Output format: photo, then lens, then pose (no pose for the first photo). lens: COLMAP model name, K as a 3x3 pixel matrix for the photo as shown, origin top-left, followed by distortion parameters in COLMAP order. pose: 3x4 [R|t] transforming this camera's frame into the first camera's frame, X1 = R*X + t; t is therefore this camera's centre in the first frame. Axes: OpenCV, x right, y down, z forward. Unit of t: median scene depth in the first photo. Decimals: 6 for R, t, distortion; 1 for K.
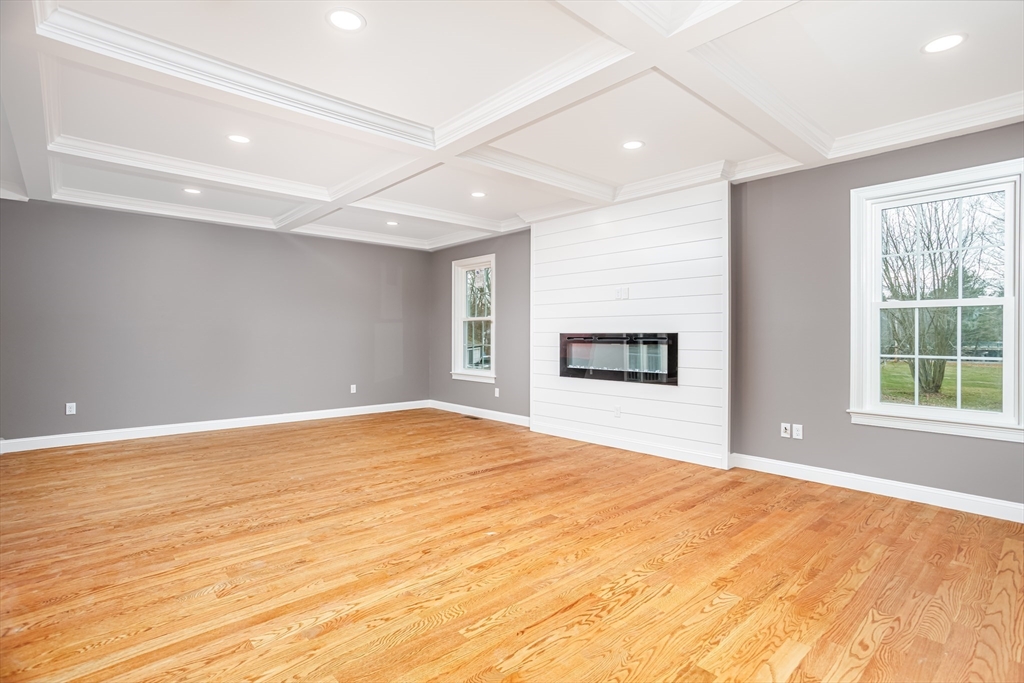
lens RADIAL K [[501.2, 0, 522.1], [0, 501.2, 338.1], [0, 0, 1]] dist [-0.013327, 0.011432]
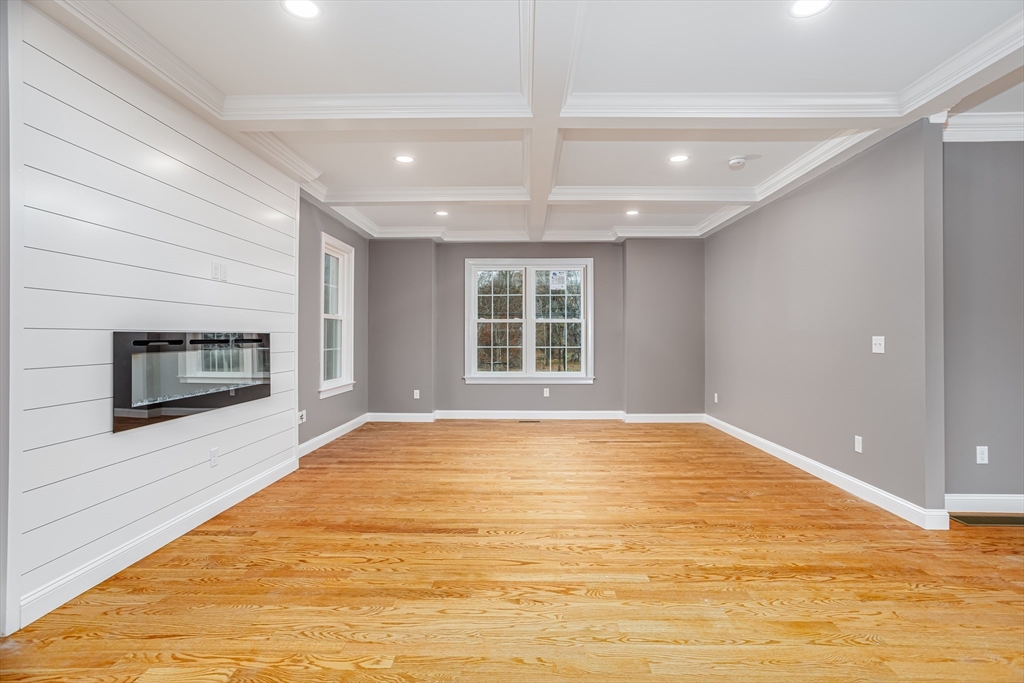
lens RADIAL K [[501.2, 0, 521.8], [0, 501.2, 338.6], [0, 0, 1]] dist [-0.013327, 0.011432]
pose [[-0.729069, -0.004987, 0.684422, -0.712463], [-0.001021, 0.999980, 0.006198, -0.009195], [-0.684440, 0.003820, -0.729059, 1.637372]]
